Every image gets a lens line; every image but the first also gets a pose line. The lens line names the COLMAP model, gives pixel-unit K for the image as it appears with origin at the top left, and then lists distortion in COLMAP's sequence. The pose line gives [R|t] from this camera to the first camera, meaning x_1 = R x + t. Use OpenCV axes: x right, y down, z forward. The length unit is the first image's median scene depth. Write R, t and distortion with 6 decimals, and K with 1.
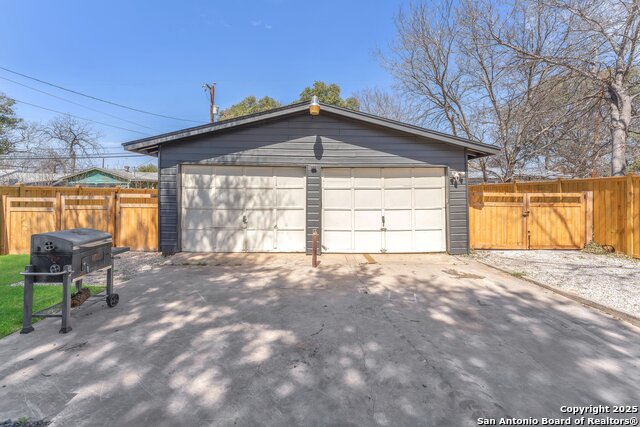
lens RADIAL K [[261.1, 0, 316.2], [0, 261.1, 206.7], [0, 0, 1]] dist [0.020255, 0.000468]
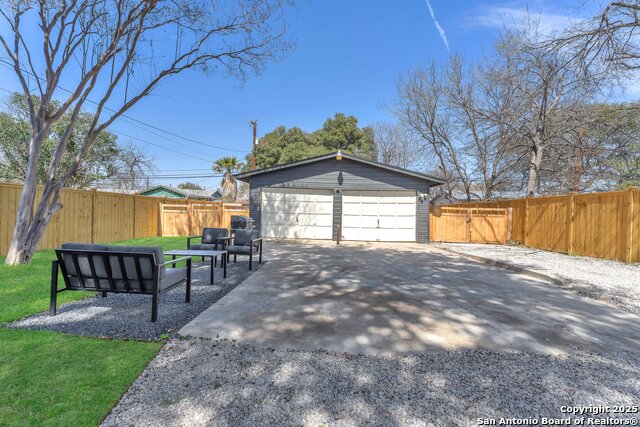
lens RADIAL K [[261.1, 0, 326.4], [0, 261.1, 218.0], [0, 0, 1]] dist [0.020255, 0.000468]
pose [[0.999463, 0.020880, -0.025254, -0.033552], [-0.021569, 0.999394, -0.027314, 0.076719], [0.024669, 0.027844, 0.999308, -0.659646]]
